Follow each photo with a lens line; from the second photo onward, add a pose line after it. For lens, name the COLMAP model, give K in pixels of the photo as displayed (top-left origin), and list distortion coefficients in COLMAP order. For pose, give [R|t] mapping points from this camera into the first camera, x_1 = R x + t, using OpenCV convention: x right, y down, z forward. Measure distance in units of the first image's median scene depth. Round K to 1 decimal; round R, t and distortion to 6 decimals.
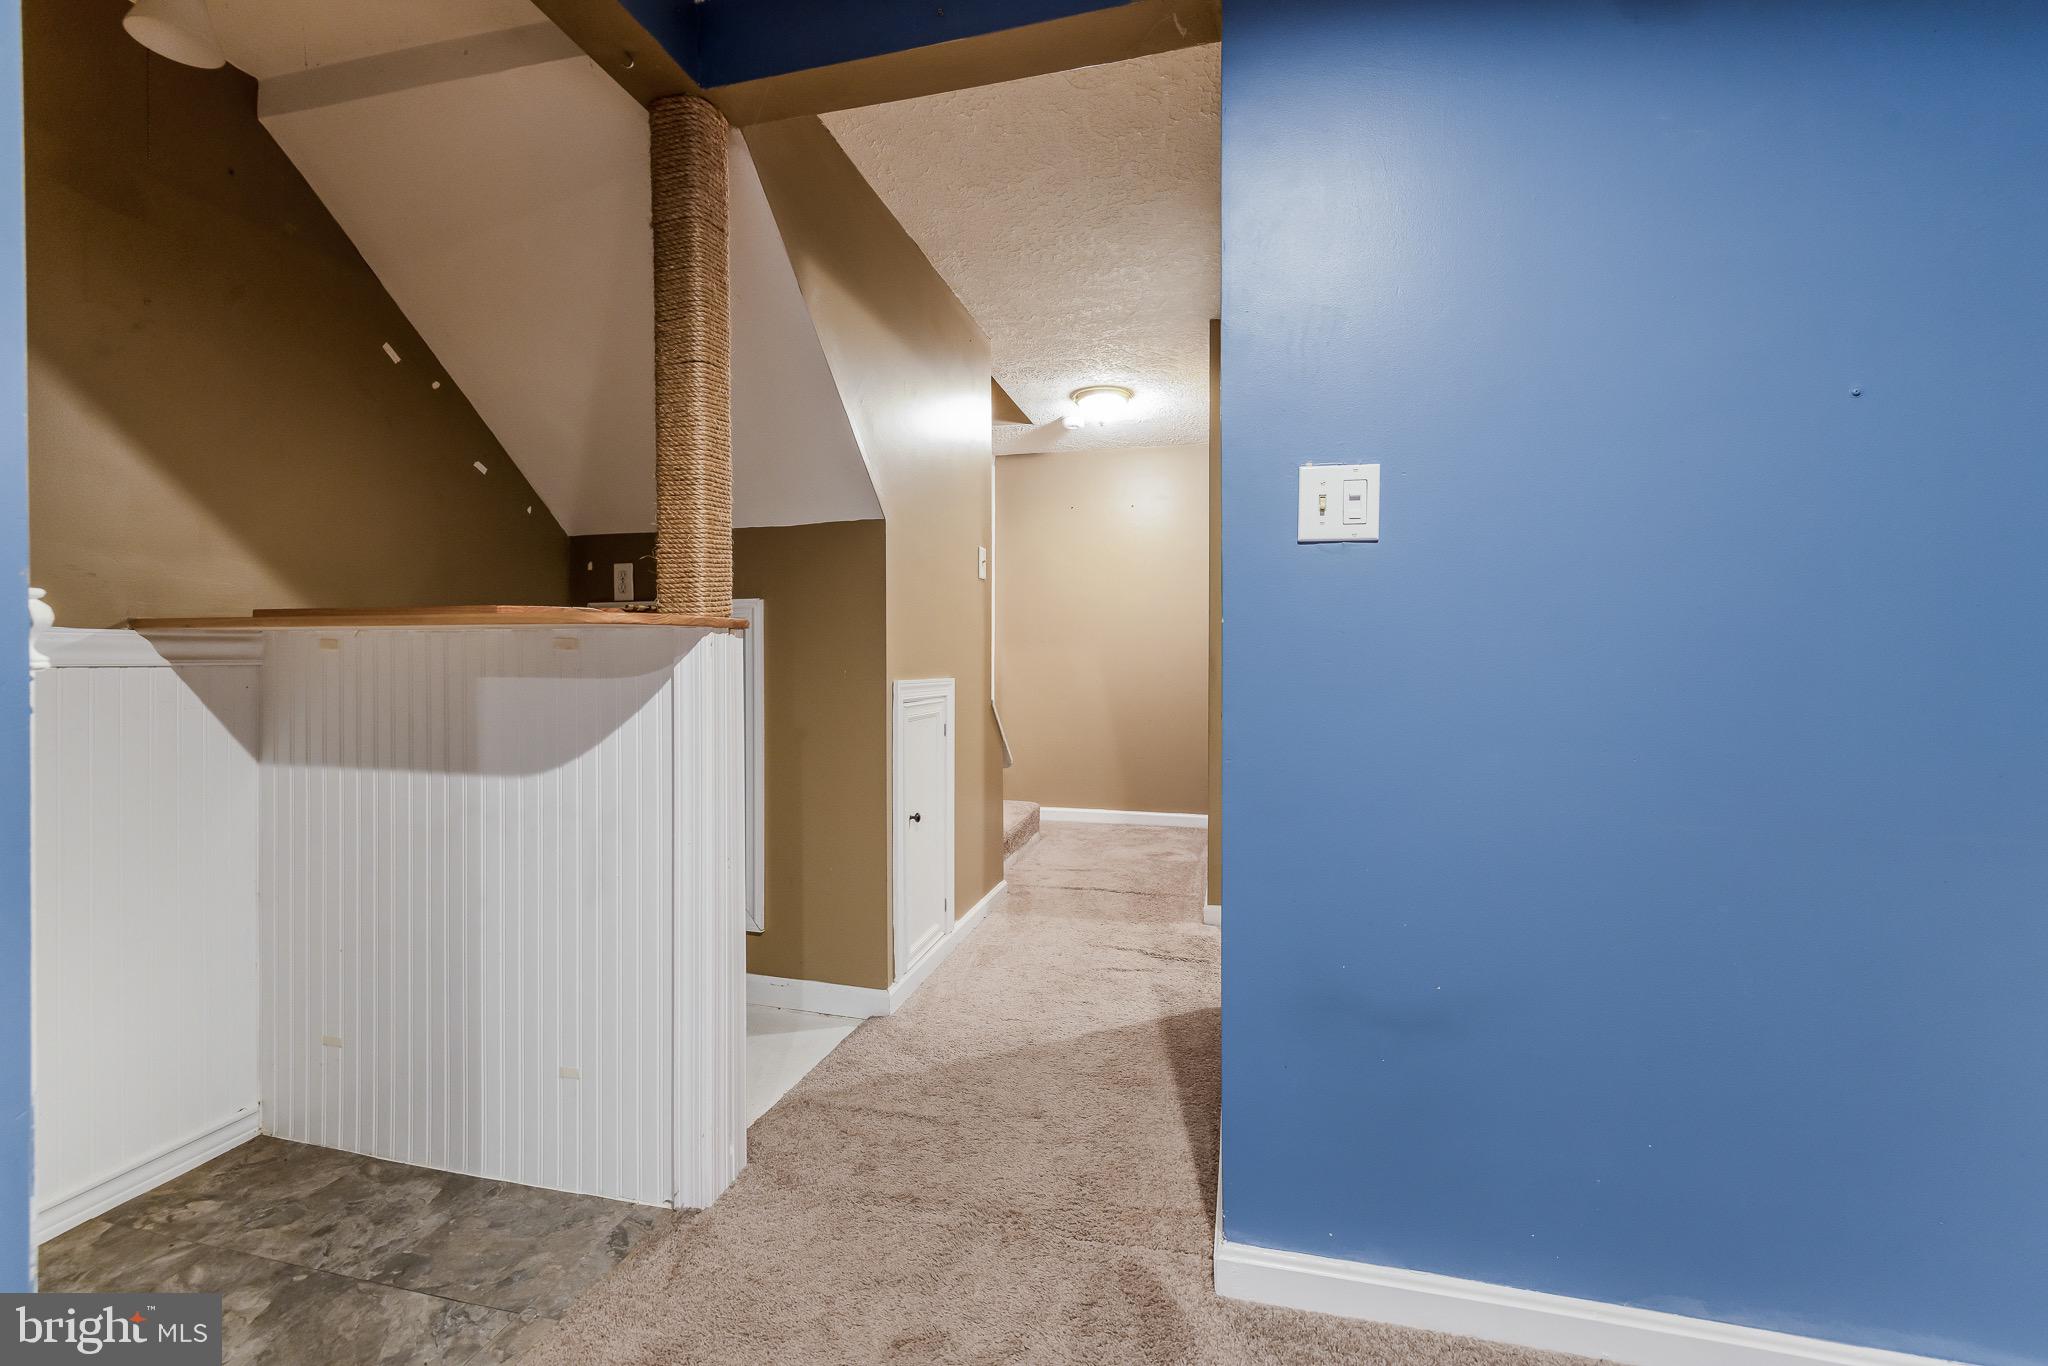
lens RADIAL K [[865.8, 0, 1021.6], [0, 865.8, 662.2], [0, 0, 1]] dist [0.000093, 0.000197]
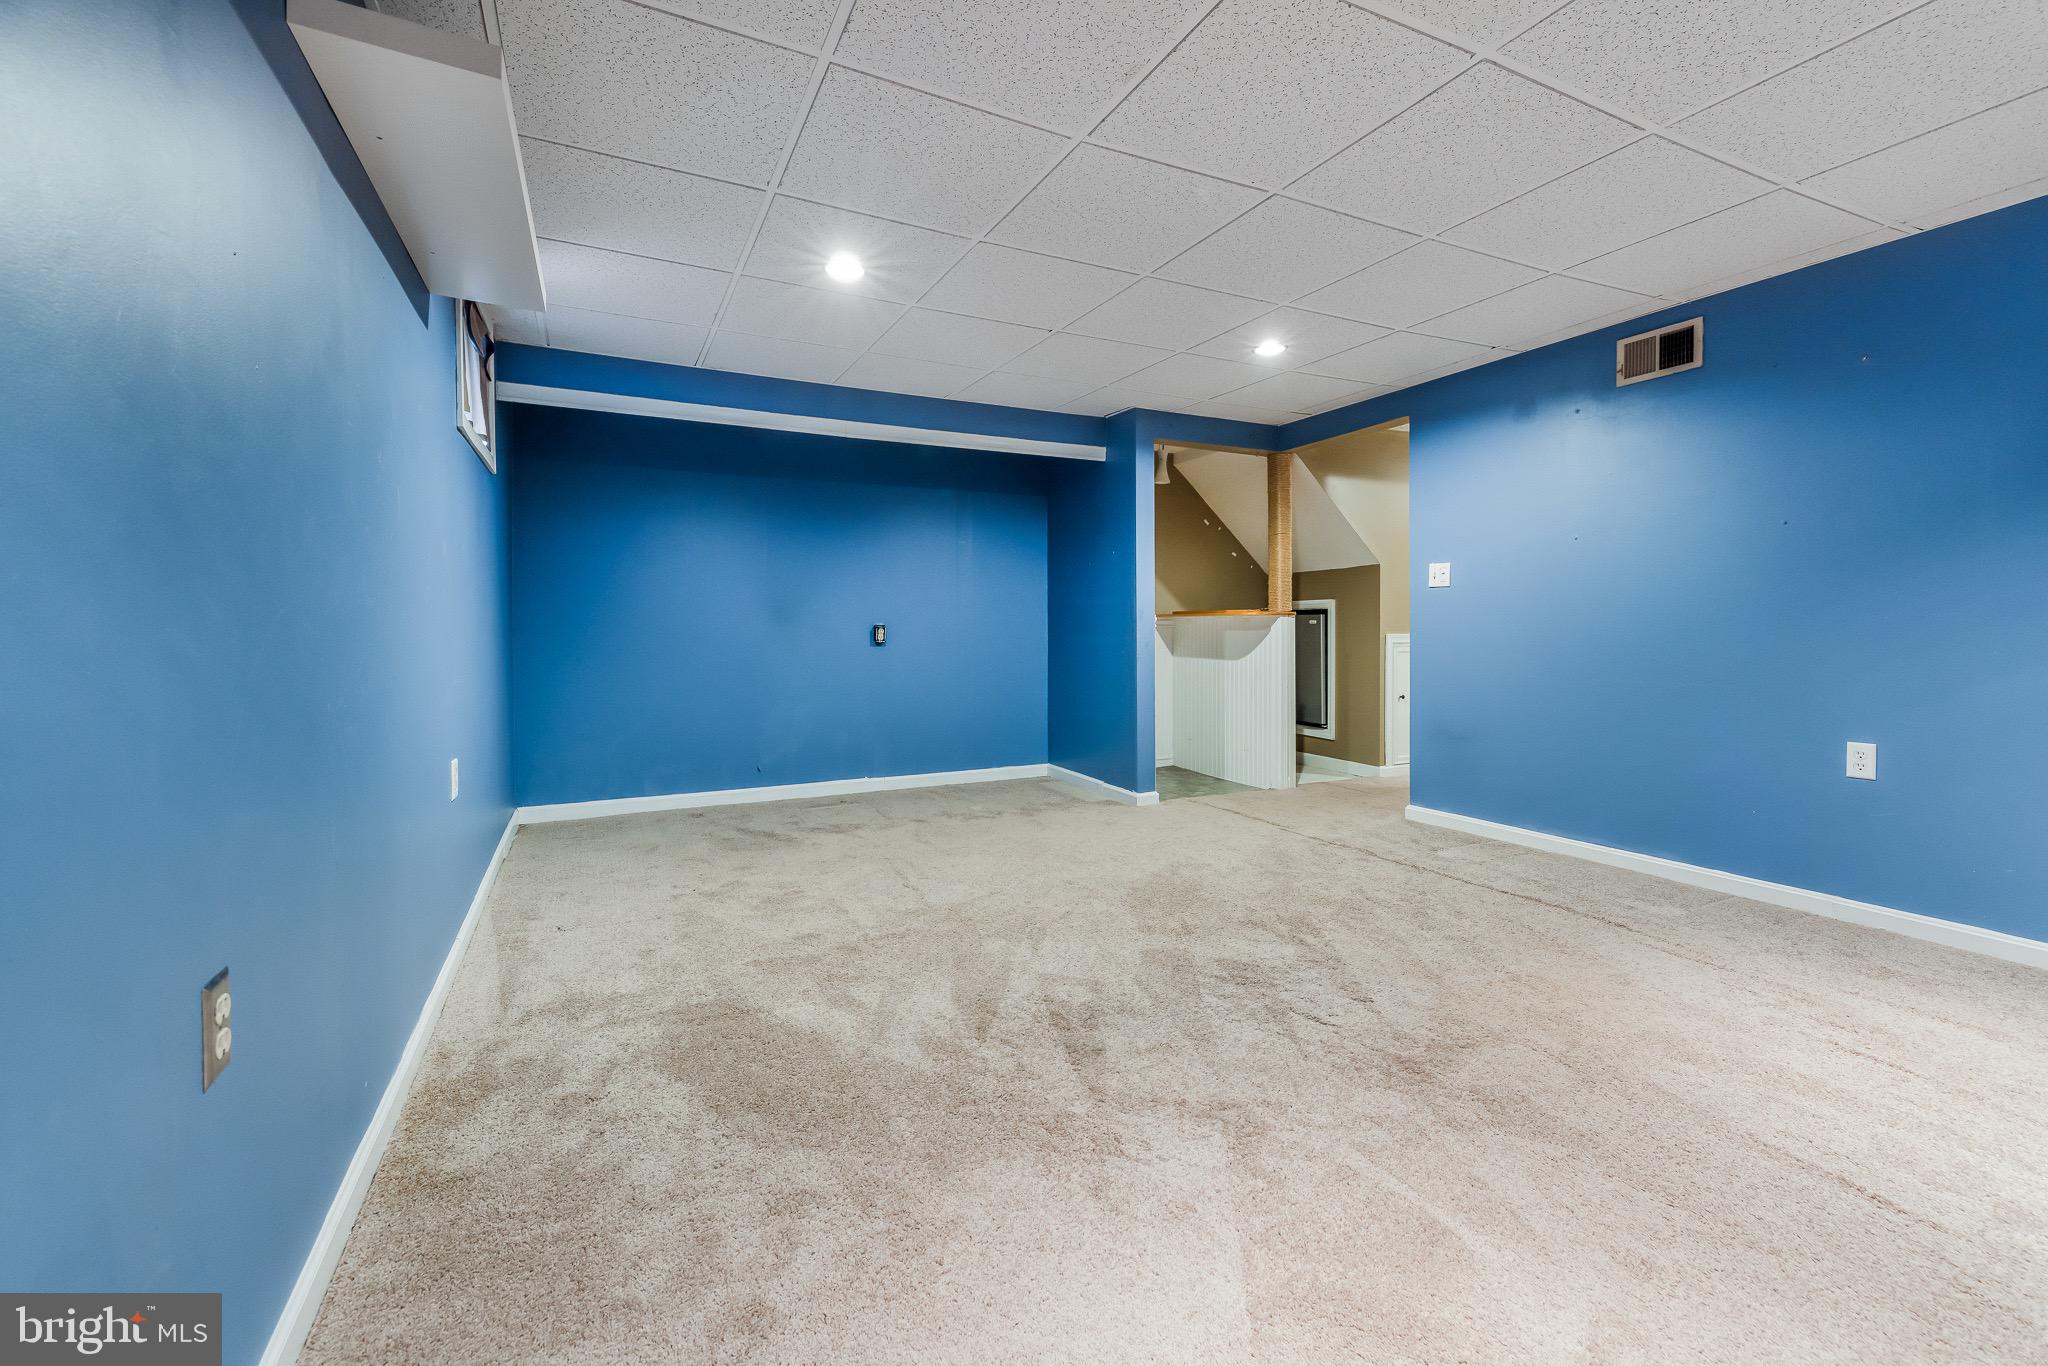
lens RADIAL K [[865.8, 0, 1021.6], [0, 865.8, 662.2], [0, 0, 1]] dist [0.000093, 0.000197]
pose [[0.648032, 0.027392, -0.761120, 1.417660], [0.000617, 0.999334, 0.036490, 0.016698], [0.761613, -0.024116, 0.647583, -1.772388]]
